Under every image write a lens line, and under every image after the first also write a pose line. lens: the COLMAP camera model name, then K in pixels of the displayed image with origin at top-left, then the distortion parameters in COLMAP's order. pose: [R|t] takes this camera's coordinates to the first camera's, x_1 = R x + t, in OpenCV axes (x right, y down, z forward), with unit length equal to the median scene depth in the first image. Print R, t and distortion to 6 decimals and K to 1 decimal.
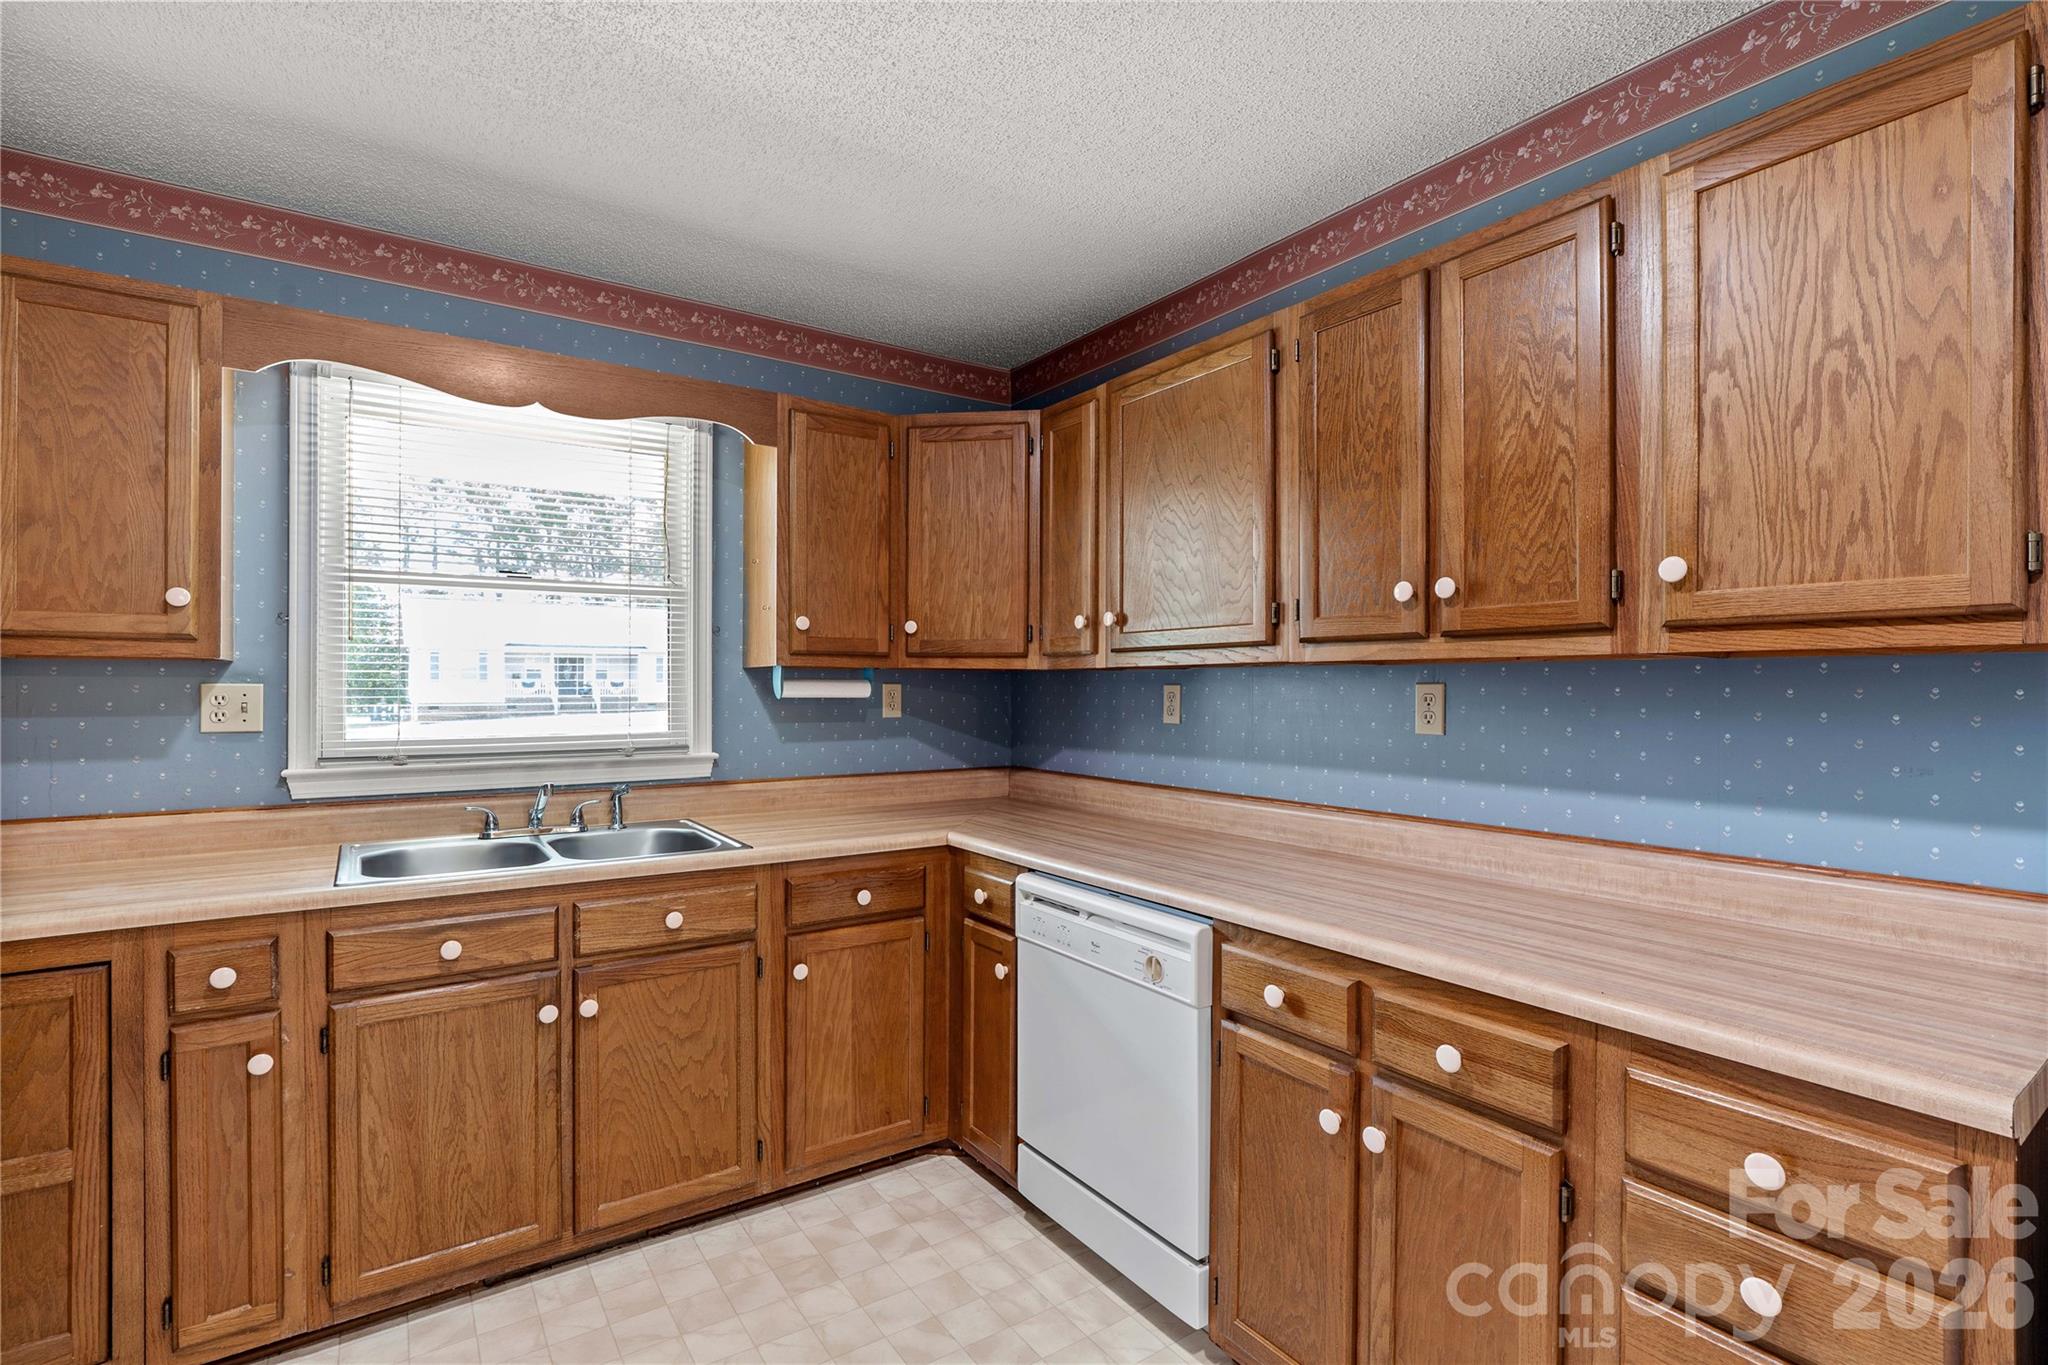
lens RADIAL K [[945.9, 0, 1017.7], [0, 945.9, 685.9], [0, 0, 1]] dist [-0.015330, 0.004938]
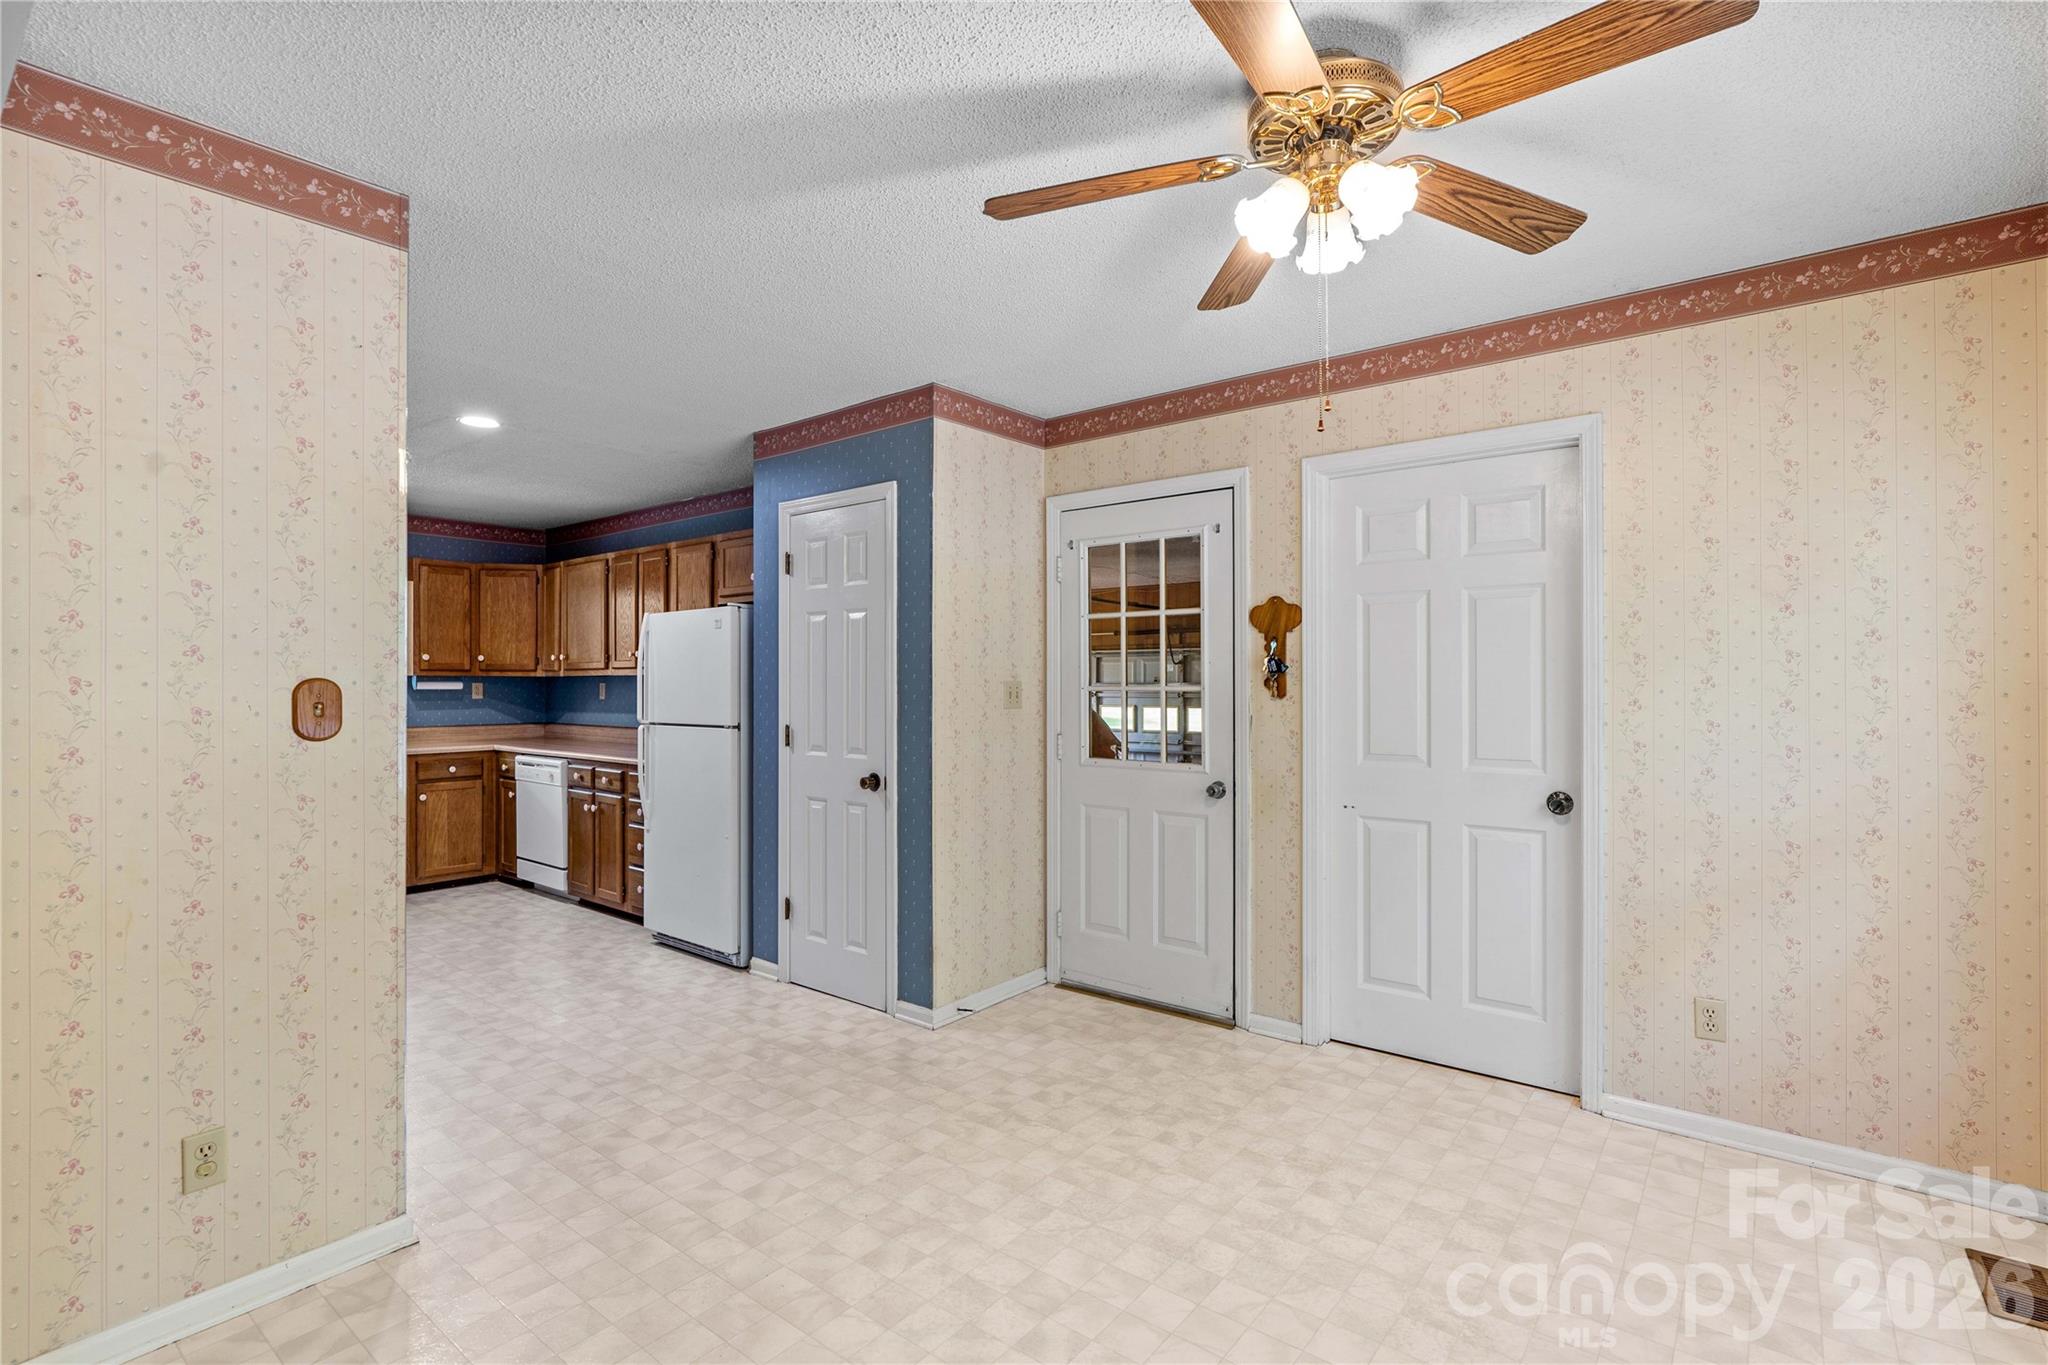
lens RADIAL K [[945.9, 0, 1017.7], [0, 945.9, 685.9], [0, 0, 1]] dist [-0.015330, 0.004938]
pose [[0.957170, -0.004606, 0.289490, 0.571114], [0.003152, 0.999980, 0.005489, -0.004334], [-0.289510, -0.004341, 0.957165, -1.886108]]
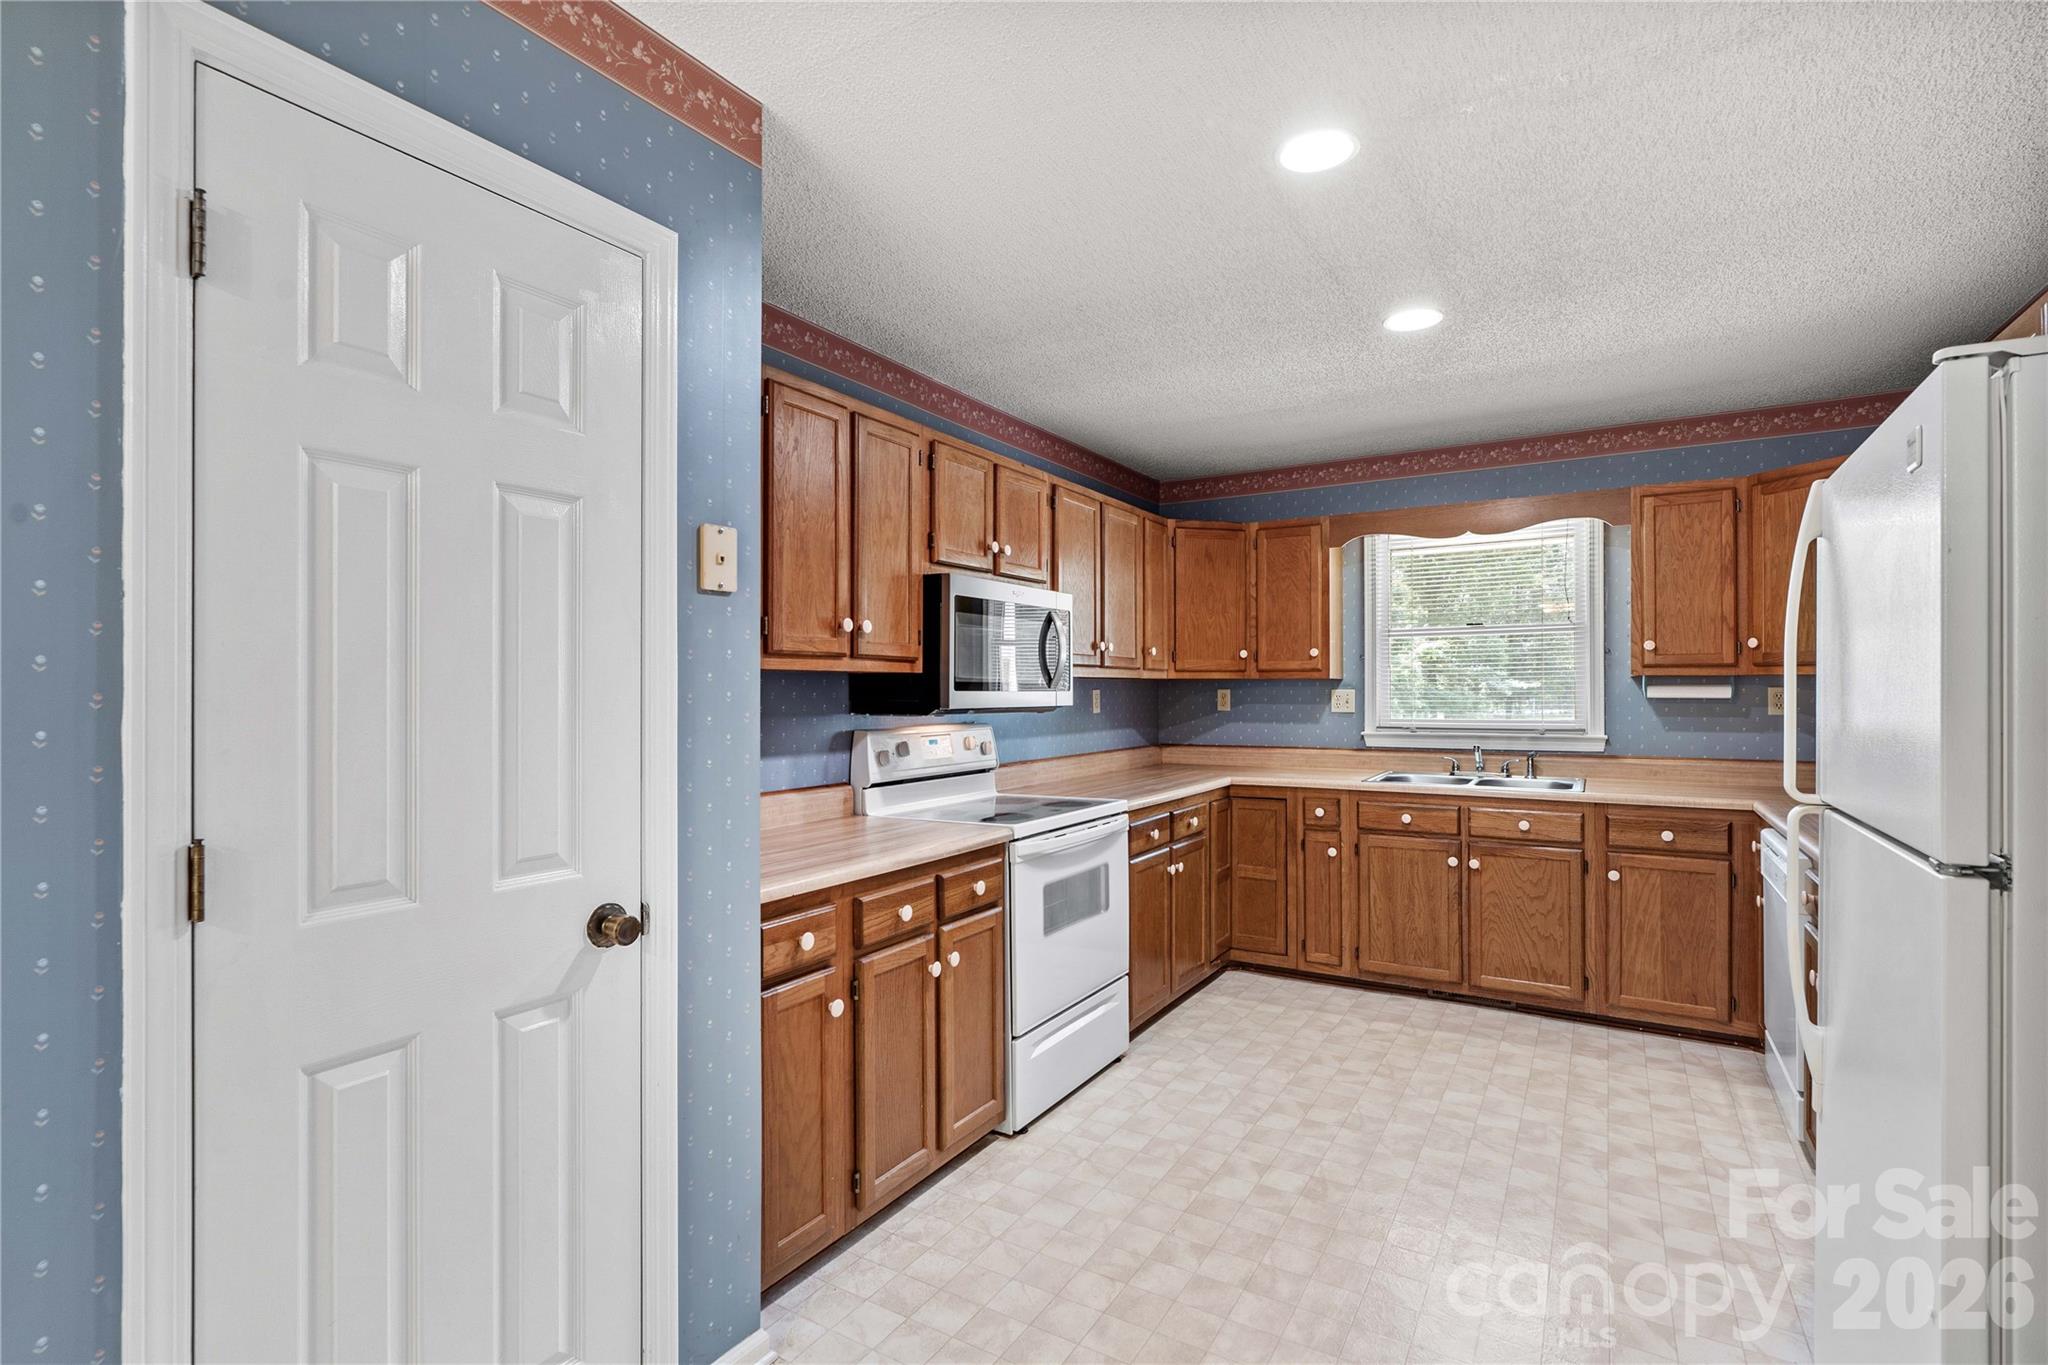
lens RADIAL K [[945.9, 0, 1017.7], [0, 945.9, 685.9], [0, 0, 1]] dist [-0.015330, 0.004938]
pose [[0.400003, -0.007584, -0.916483, 0.795966], [0.004913, 0.999969, -0.006130, -0.001392], [0.916501, -0.002051, 0.400028, -0.507021]]
